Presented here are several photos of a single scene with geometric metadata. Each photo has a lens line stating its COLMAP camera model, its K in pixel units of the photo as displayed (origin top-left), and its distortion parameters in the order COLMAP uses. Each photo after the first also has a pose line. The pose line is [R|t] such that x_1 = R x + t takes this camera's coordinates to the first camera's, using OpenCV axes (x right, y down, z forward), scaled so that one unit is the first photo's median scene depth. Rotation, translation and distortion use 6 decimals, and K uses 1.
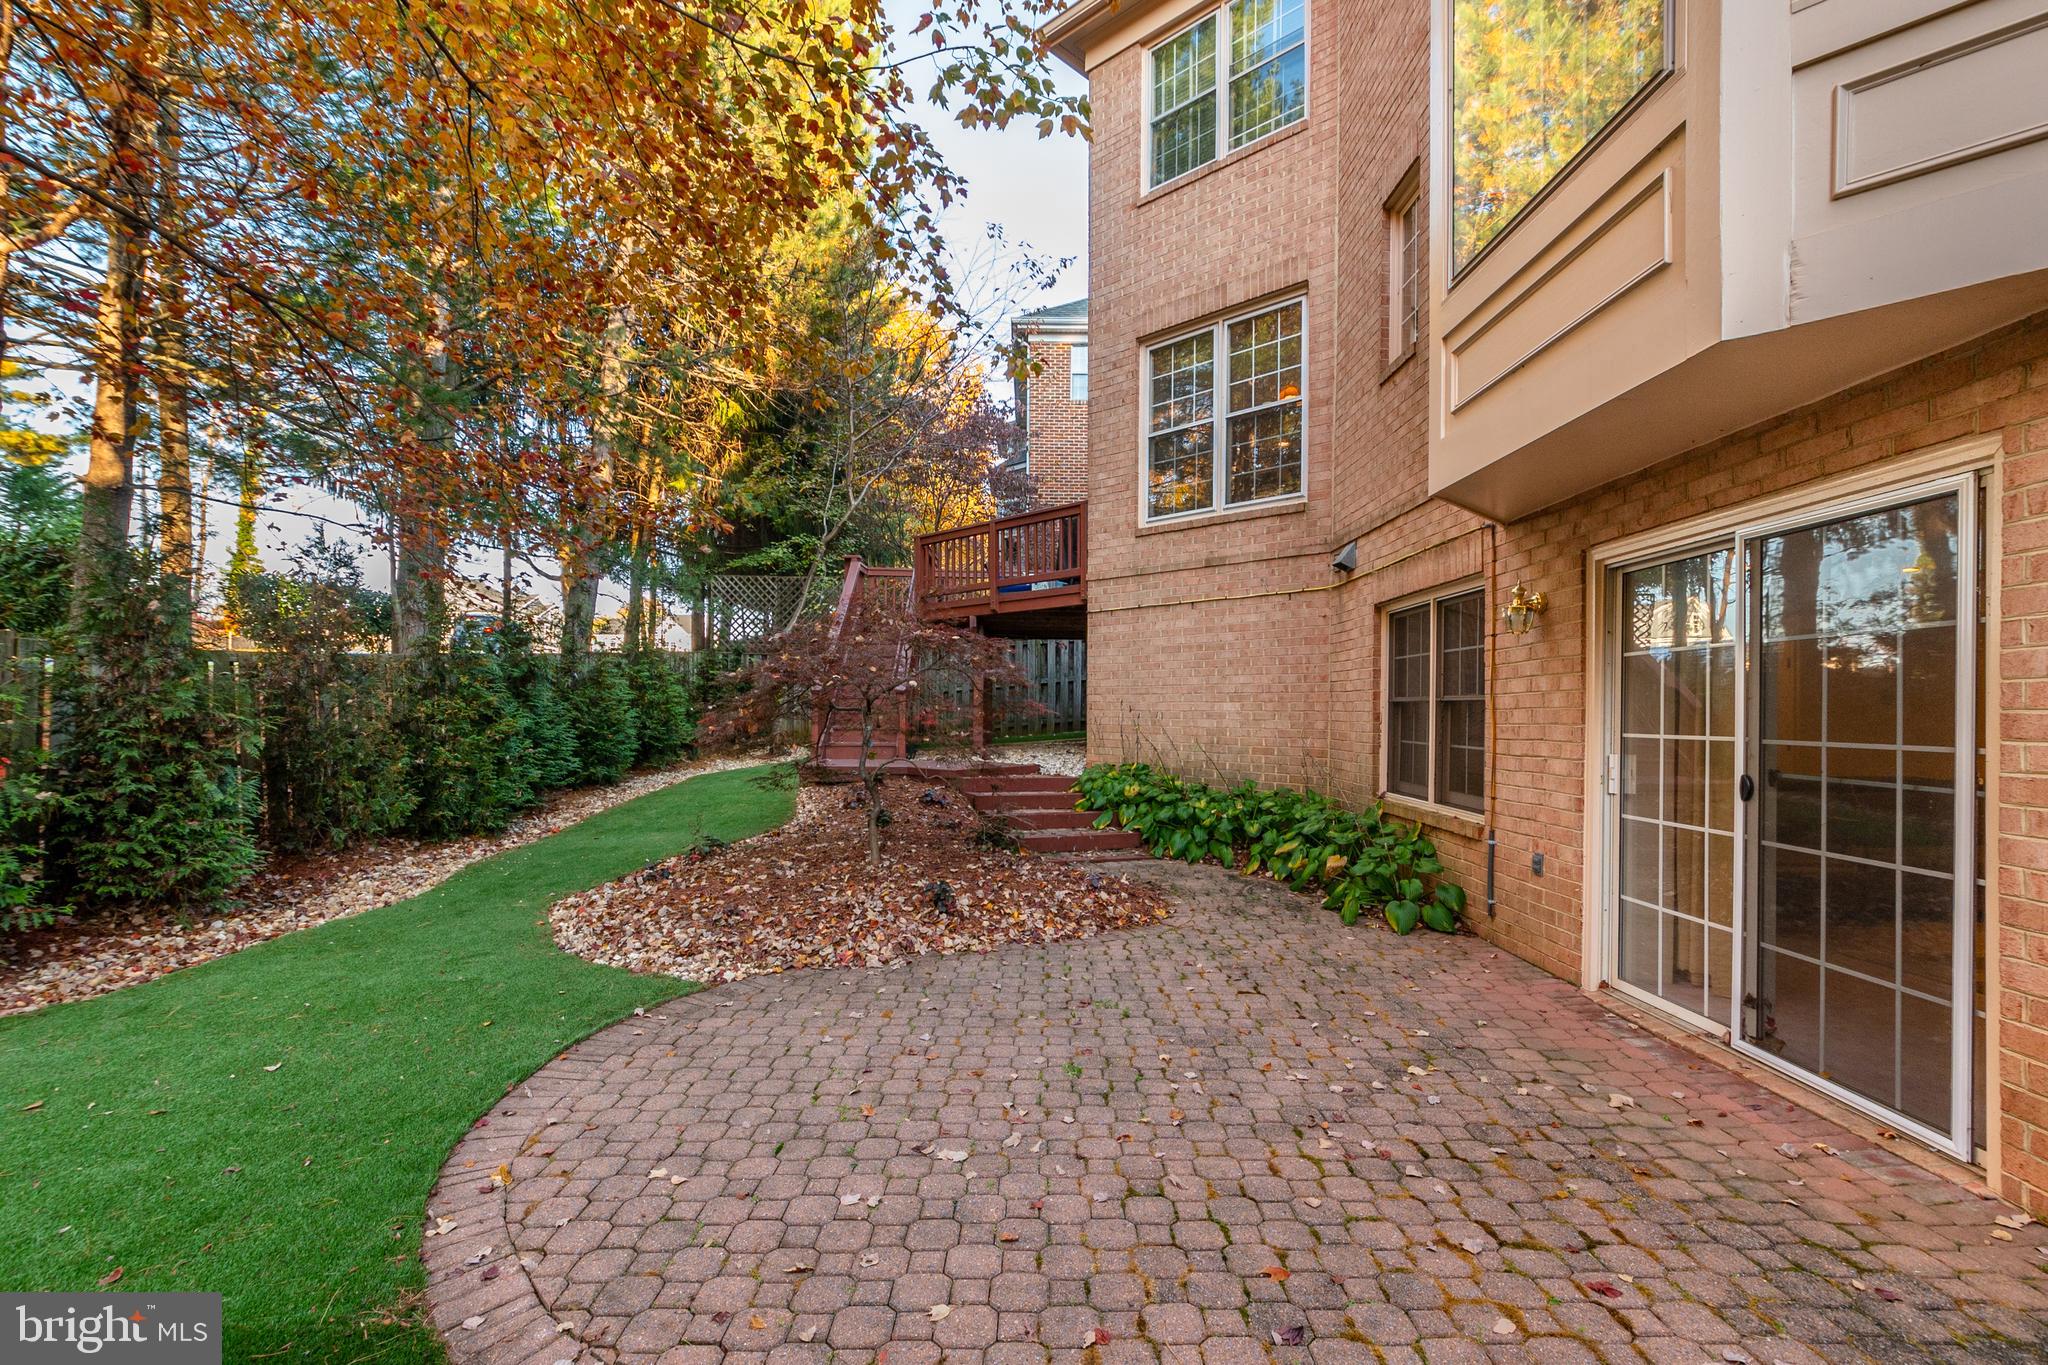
lens RADIAL K [[902.4, 0, 1036.0], [0, 902.4, 711.1], [0, 0, 1]] dist [0.001419, -0.000749]
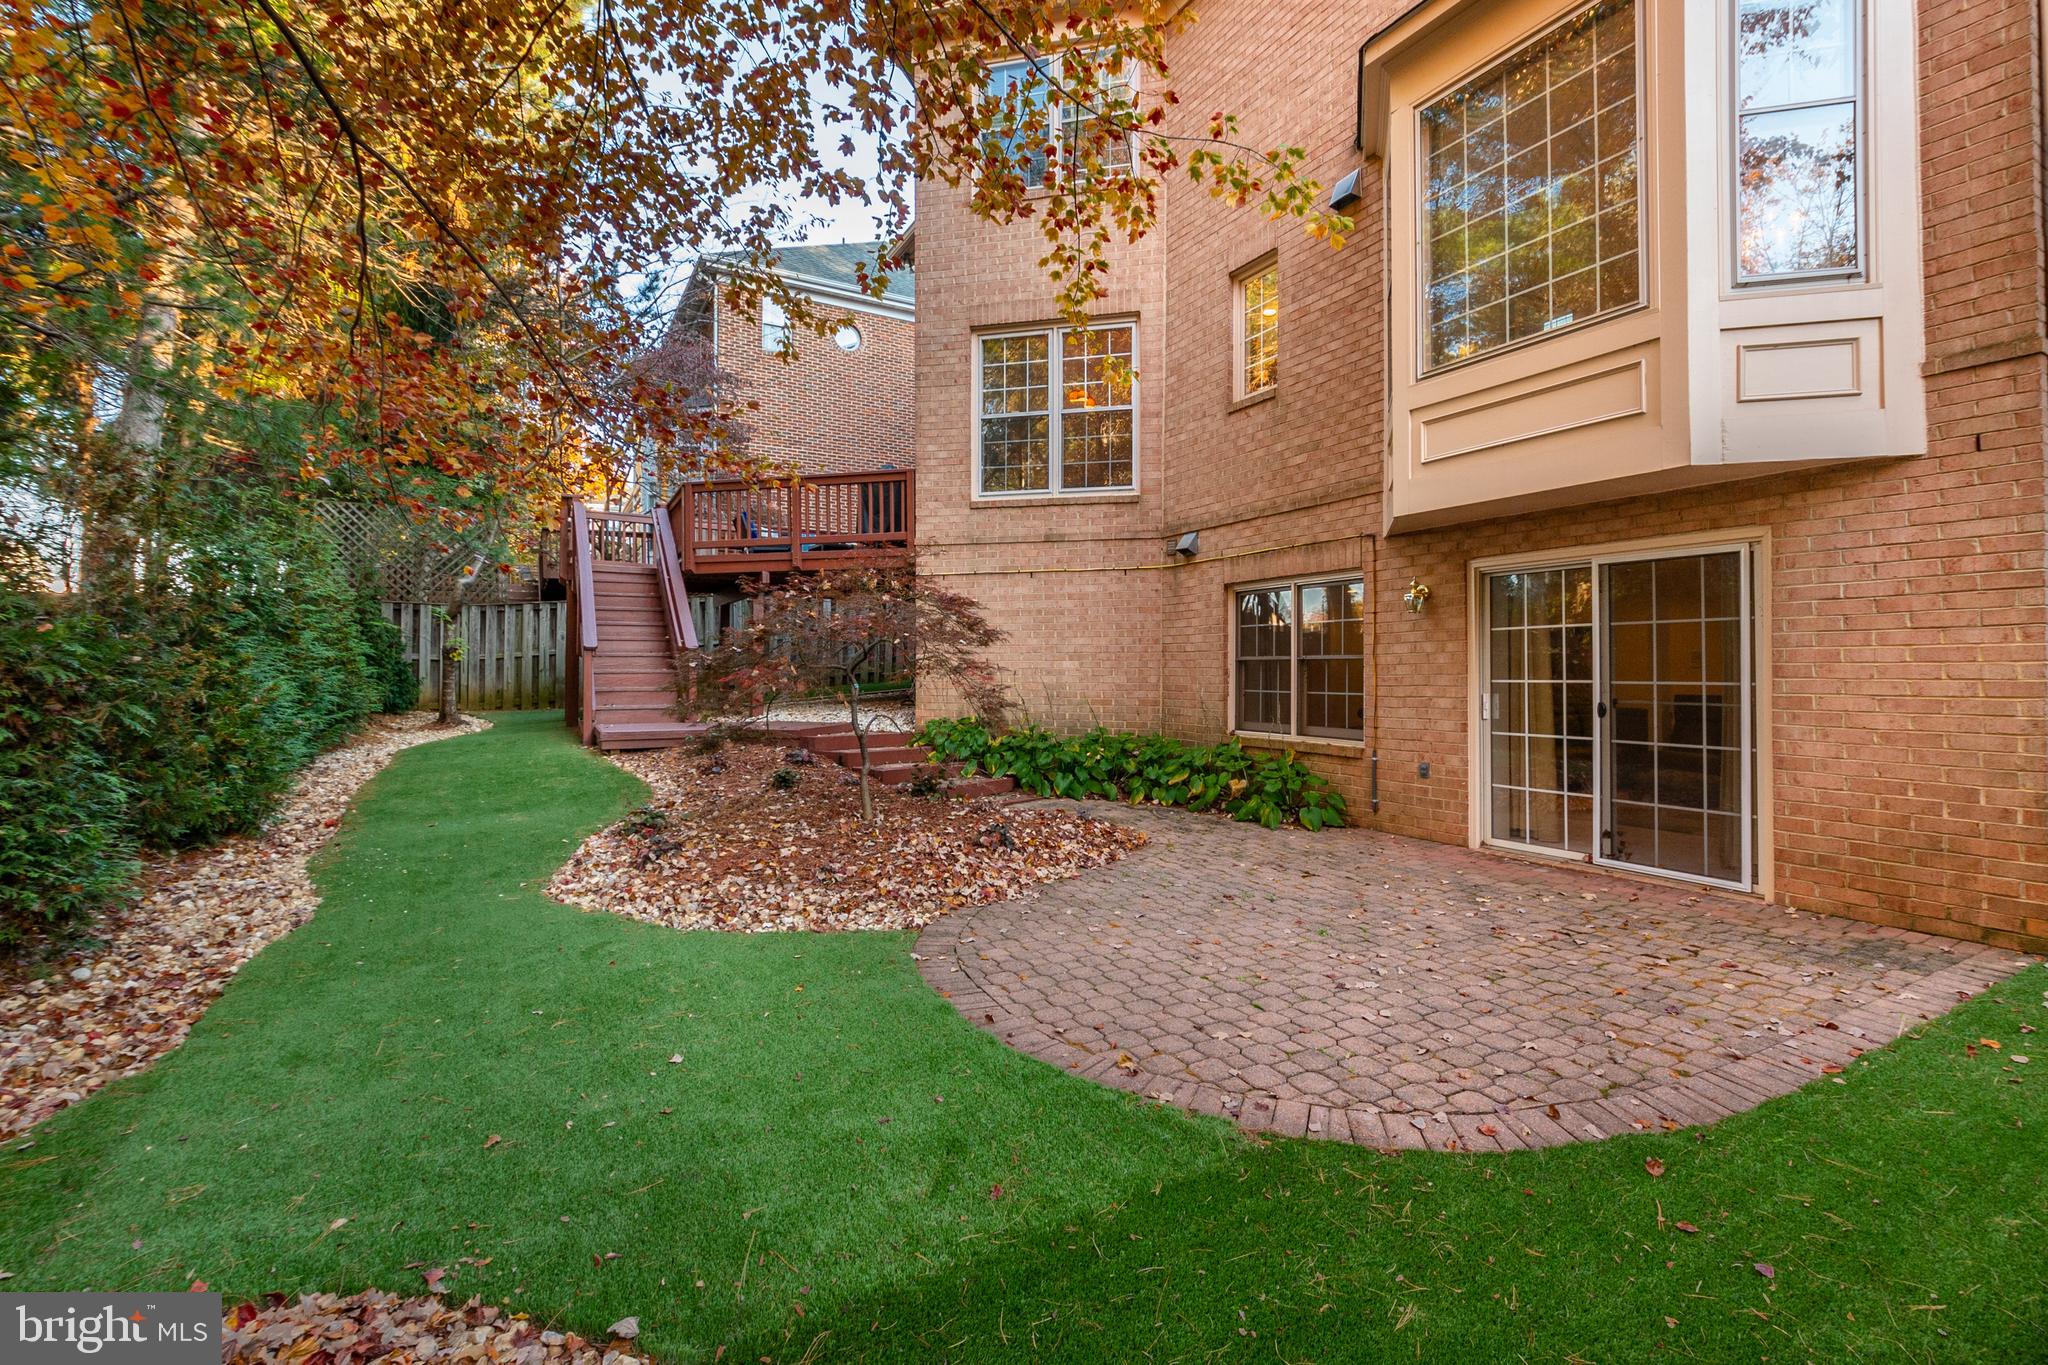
lens RADIAL K [[902.4, 0, 1043.6], [0, 902.4, 668.2], [0, 0, 1]] dist [0.001419, -0.000749]
pose [[0.872694, -0.003513, 0.488255, -0.600269], [0.004820, 0.999987, -0.001421, 0.002083], [-0.488244, 0.003594, 0.872700, 0.014367]]
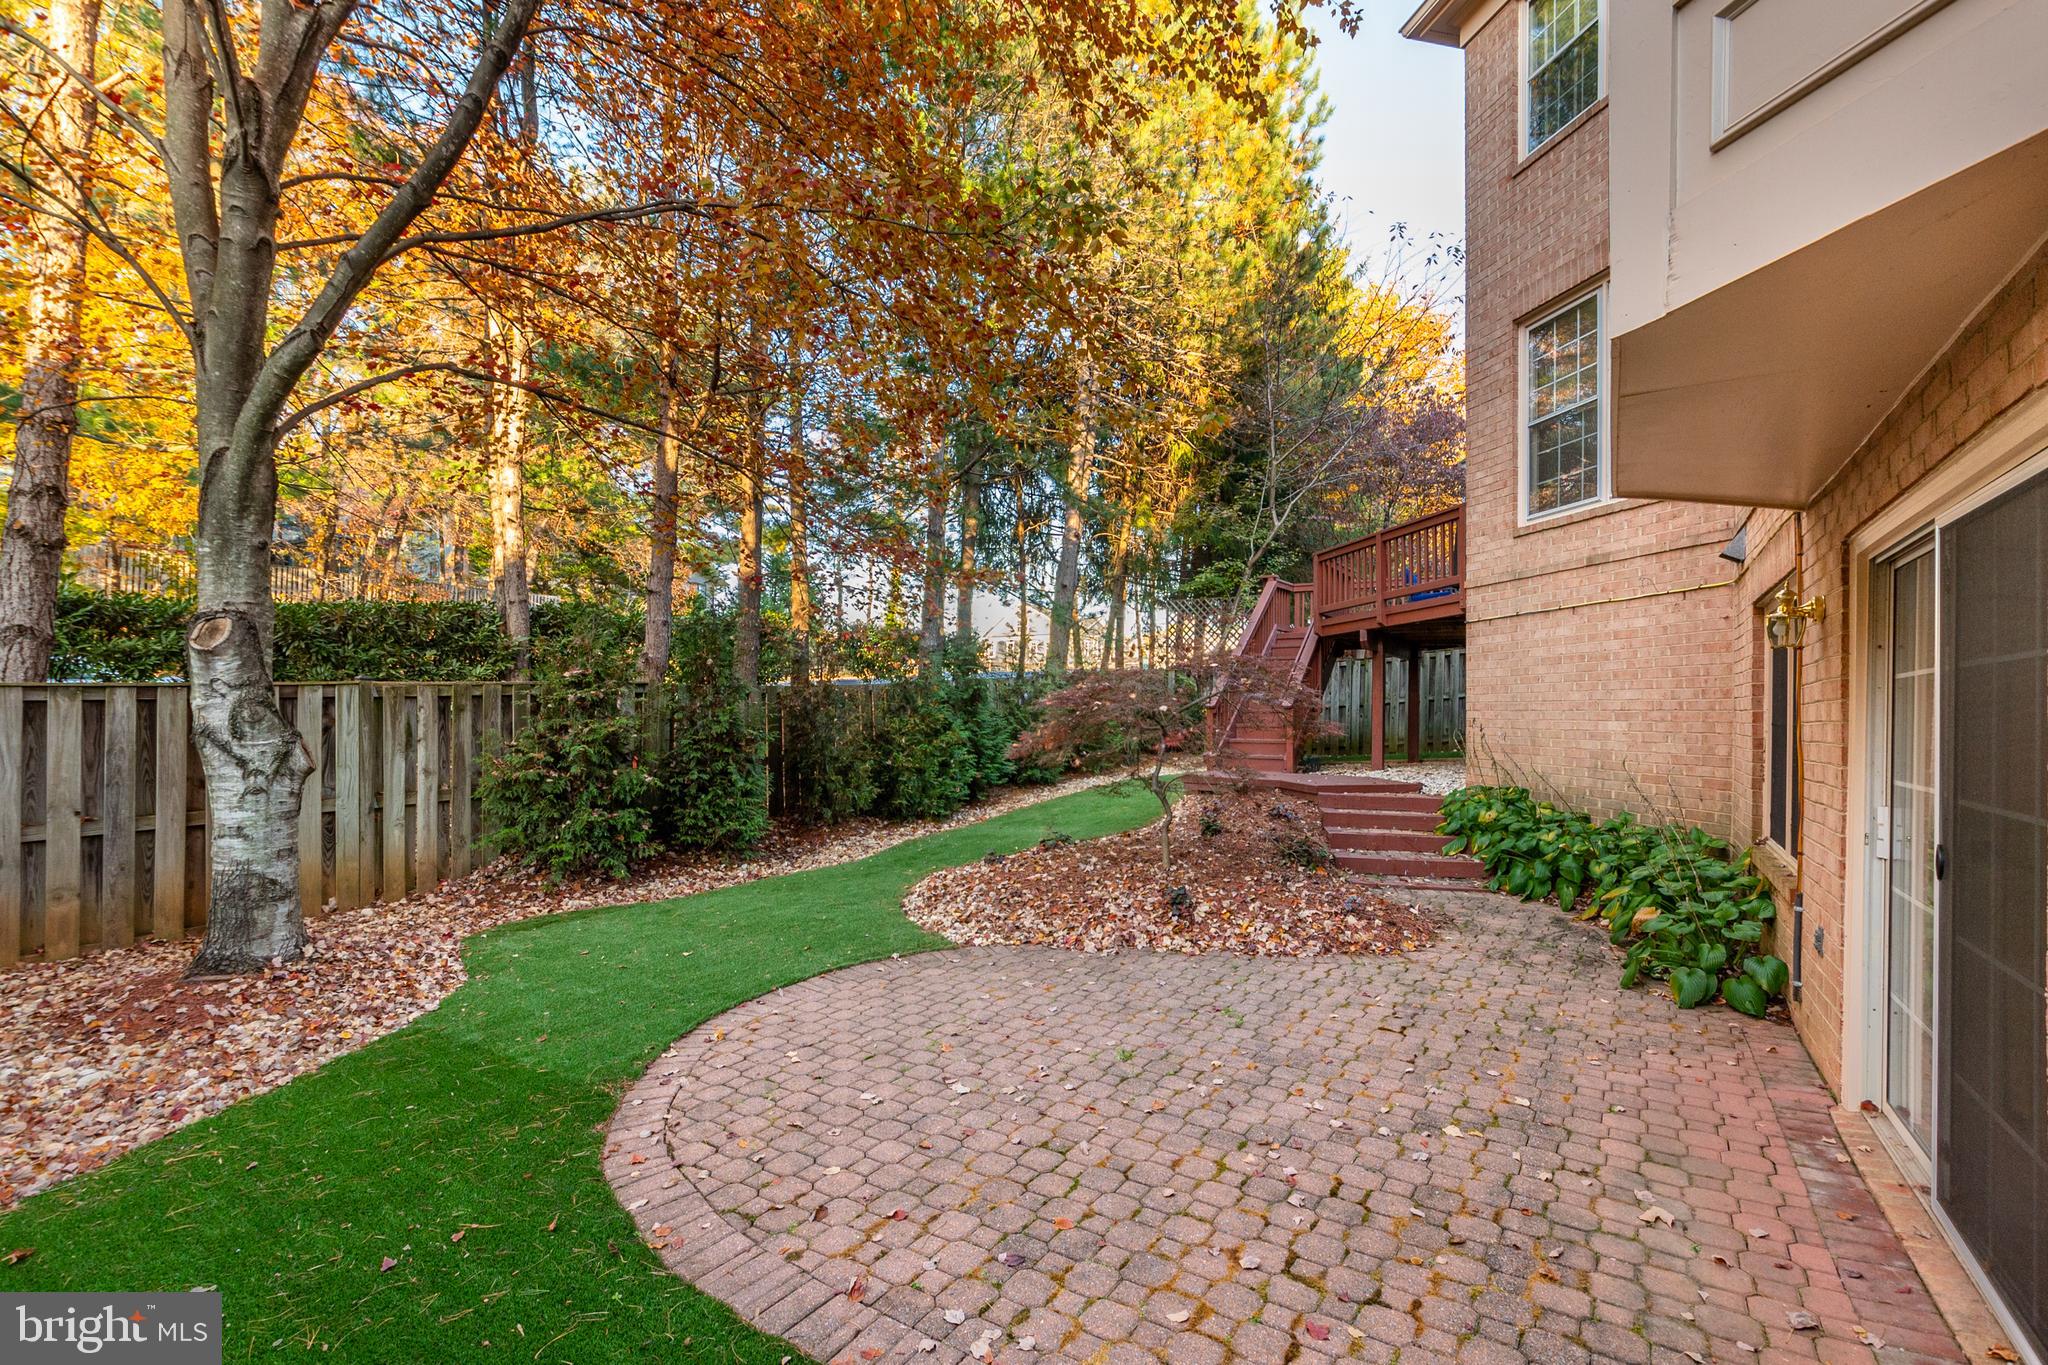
lens RADIAL K [[902.4, 0, 1083.9], [0, 902.4, 711.1], [0, 0, 1]] dist [0.001419, -0.000749]
pose [[0.849210, -0.000086, -0.528056, 0.373552], [-0.002689, 0.999986, -0.004488, -0.021889], [0.528049, 0.005231, 0.849198, -0.003804]]
